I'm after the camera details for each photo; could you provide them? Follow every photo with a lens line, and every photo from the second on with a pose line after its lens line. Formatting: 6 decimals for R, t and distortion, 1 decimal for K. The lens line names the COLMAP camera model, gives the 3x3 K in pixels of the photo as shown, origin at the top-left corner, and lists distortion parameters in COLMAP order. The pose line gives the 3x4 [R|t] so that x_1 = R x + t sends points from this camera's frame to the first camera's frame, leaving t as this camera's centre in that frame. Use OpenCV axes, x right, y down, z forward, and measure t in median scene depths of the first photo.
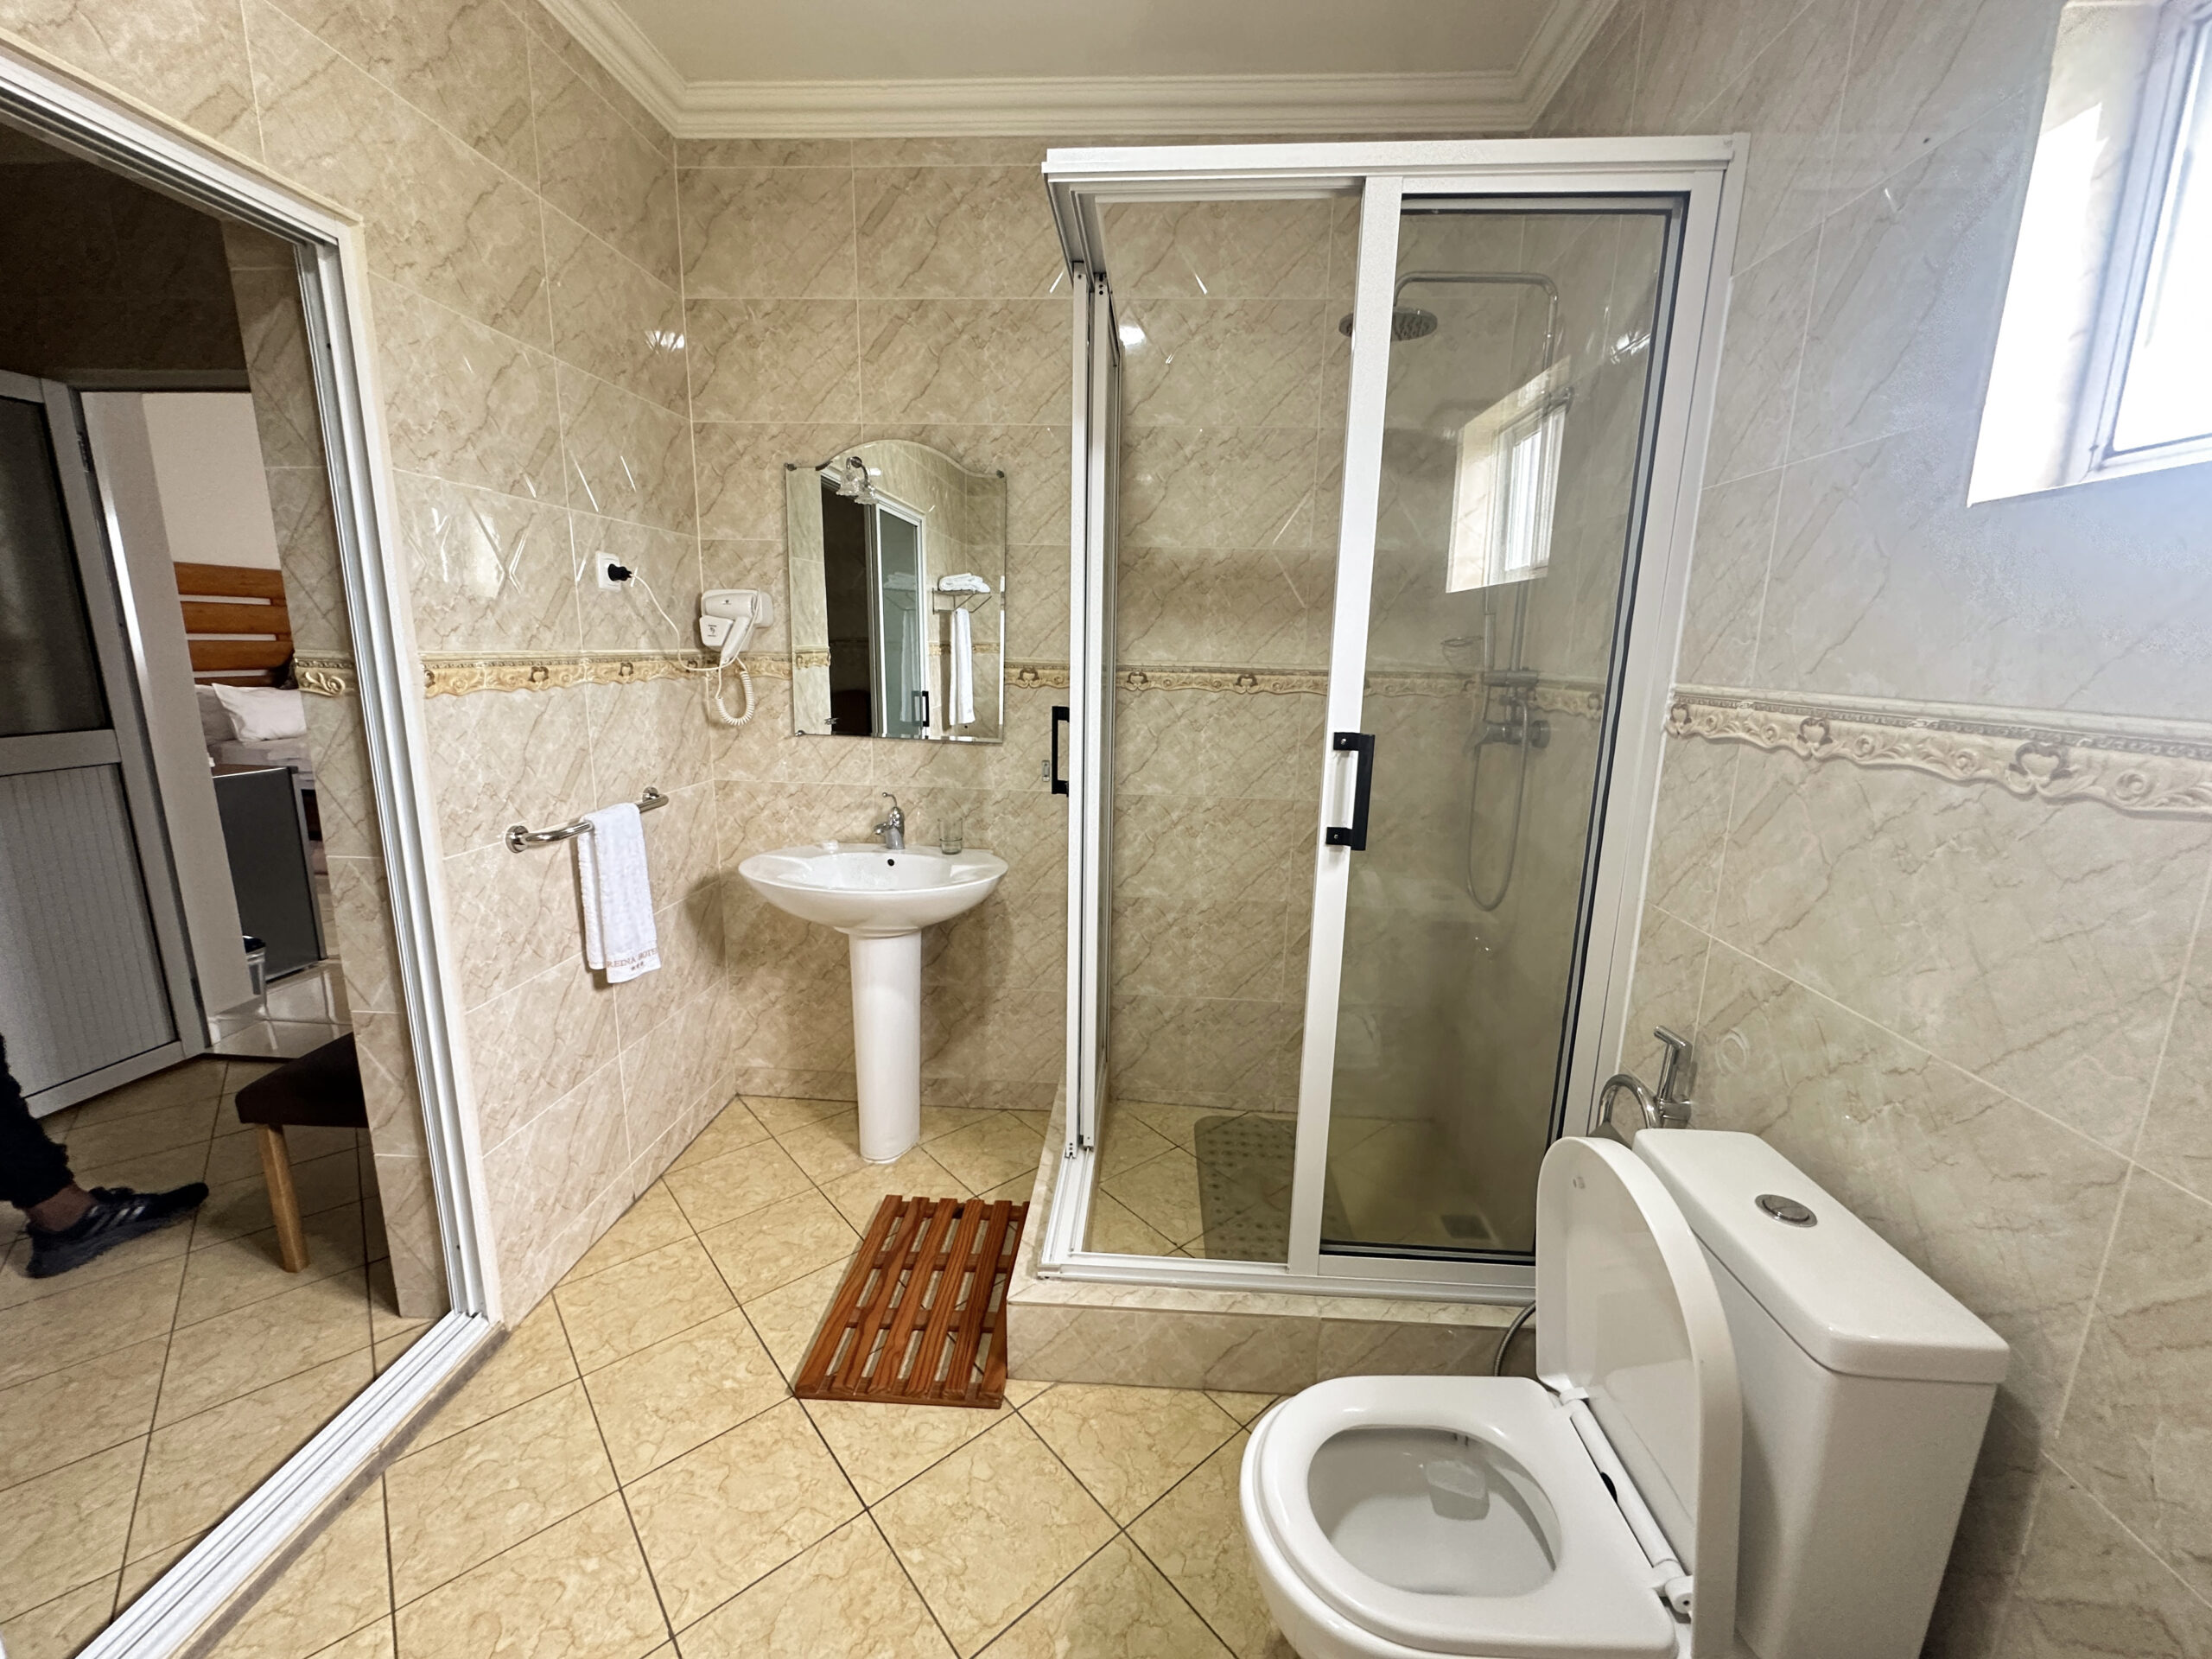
lens RADIAL K [[888.3, 0, 1111.9], [0, 888.3, 822.8], [0, 0, 1]] dist [-0.006678, -0.000220]
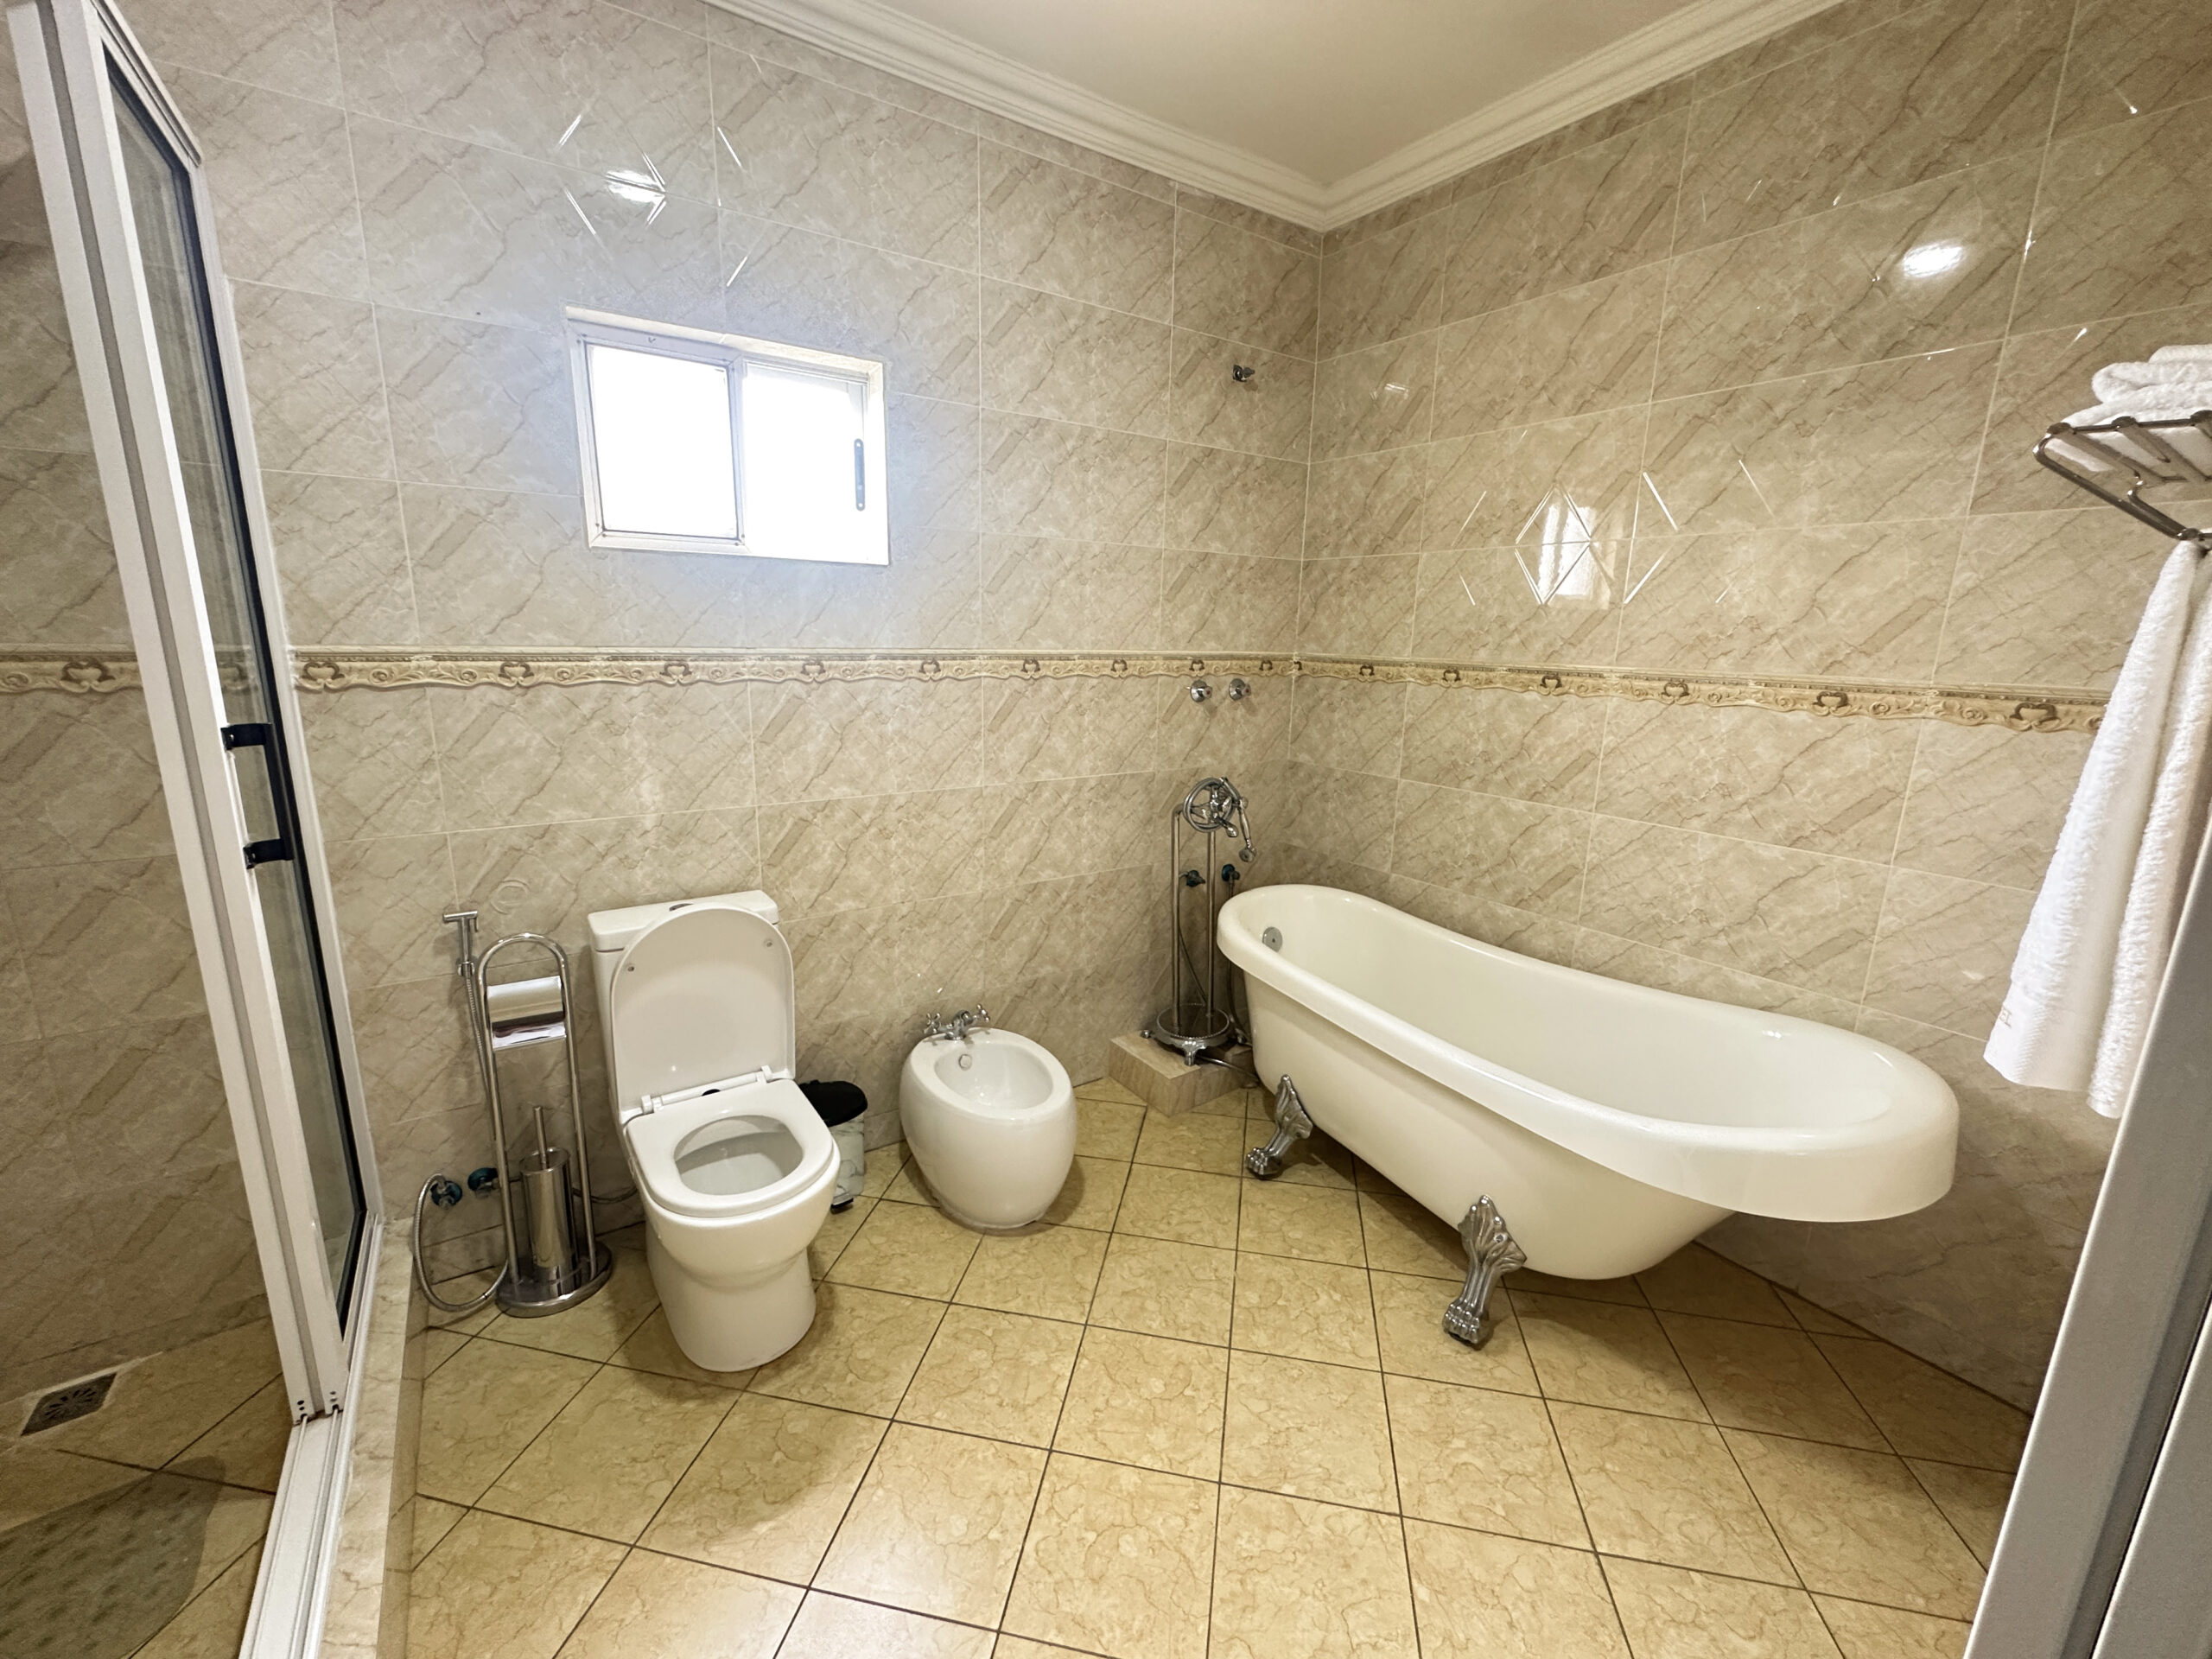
lens RADIAL K [[888.3, 0, 1097.9], [0, 888.3, 822.2], [0, 0, 1]] dist [-0.006678, -0.000220]
pose [[-0.612677, -0.197222, 0.765330, -1.111269], [0.122857, 0.932825, 0.338737, -0.256953], [-0.780726, 0.301563, -0.547290, 1.126075]]
